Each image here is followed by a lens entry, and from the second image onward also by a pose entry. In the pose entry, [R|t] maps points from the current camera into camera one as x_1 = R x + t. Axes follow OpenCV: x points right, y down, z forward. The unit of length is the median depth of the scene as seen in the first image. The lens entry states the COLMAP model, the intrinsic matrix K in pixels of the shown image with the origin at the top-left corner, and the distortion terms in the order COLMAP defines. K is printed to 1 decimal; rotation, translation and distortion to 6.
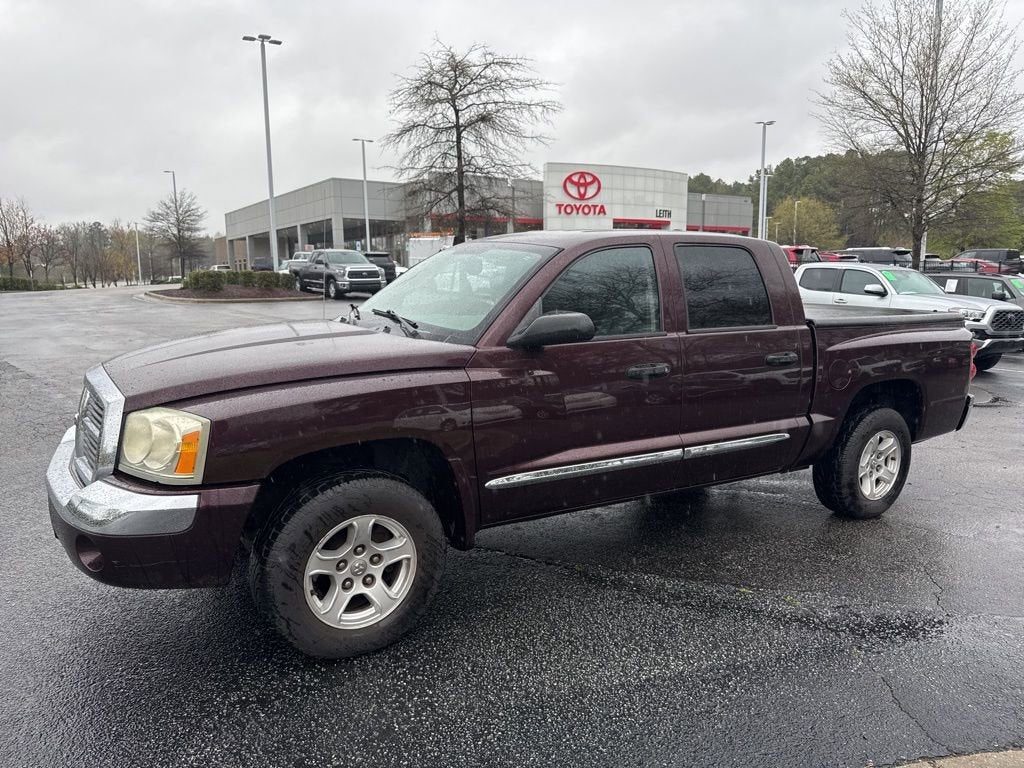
lens RADIAL K [[765.4, 0, 511.6], [0, 765.4, 401.9], [0, 0, 1]] dist [0.027066, -0.005116]
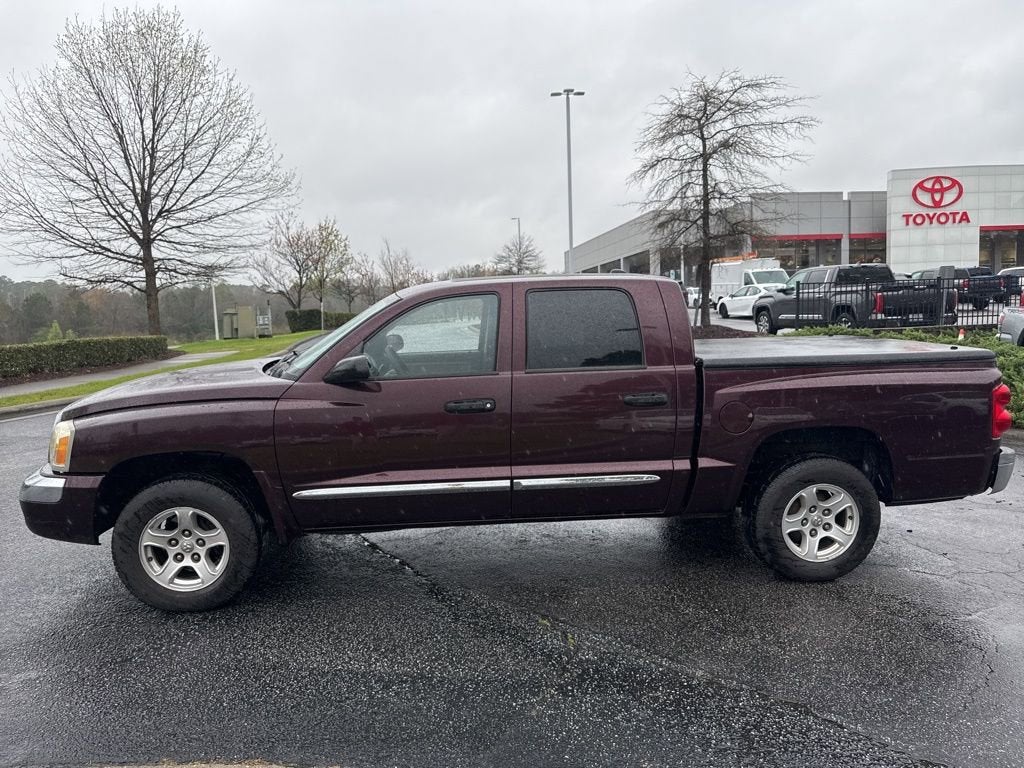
lens RADIAL K [[776.1, 0, 510.0], [0, 776.1, 376.7], [0, 0, 1]] dist [0.061362, -0.077900]
pose [[0.885173, 0.019040, -0.464872, 0.694030], [-0.048552, 0.997487, -0.051593, -0.026274], [0.462722, 0.068239, 0.883873, 0.025926]]
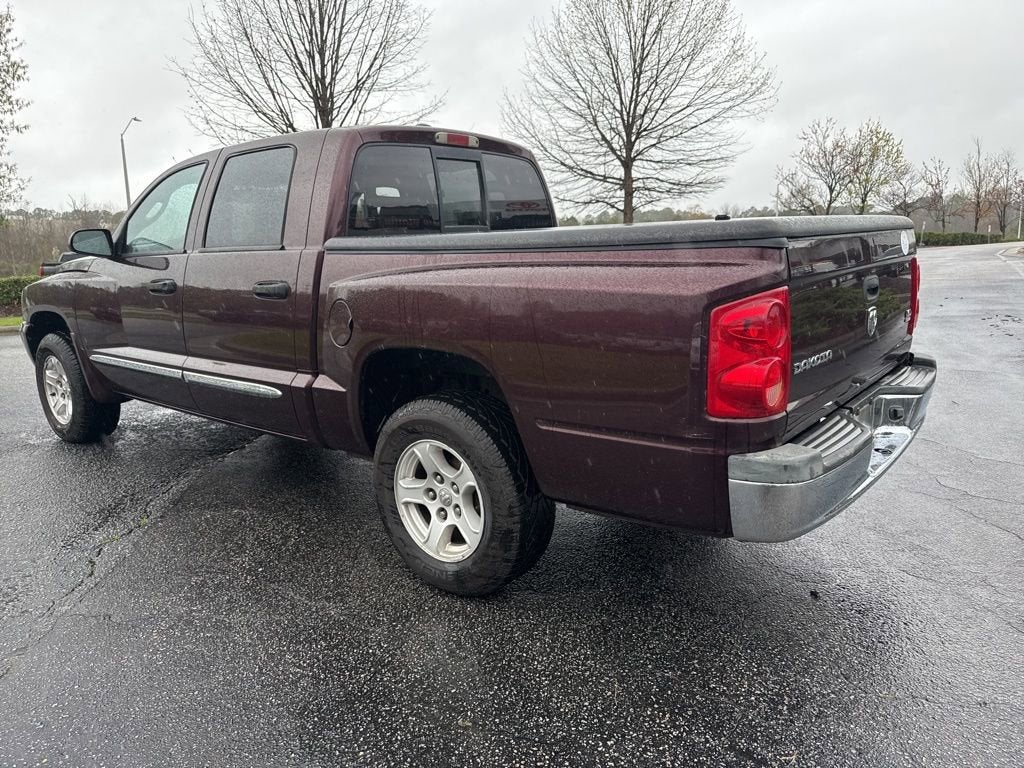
lens RADIAL K [[776.1, 0, 510.0], [0, 776.1, 376.7], [0, 0, 1]] dist [0.061362, -0.077900]
pose [[0.268910, 0.146462, -0.951965, 1.237726], [-0.130634, 0.984784, 0.114610, -0.097511], [0.954265, 0.093539, 0.283951, 1.058859]]
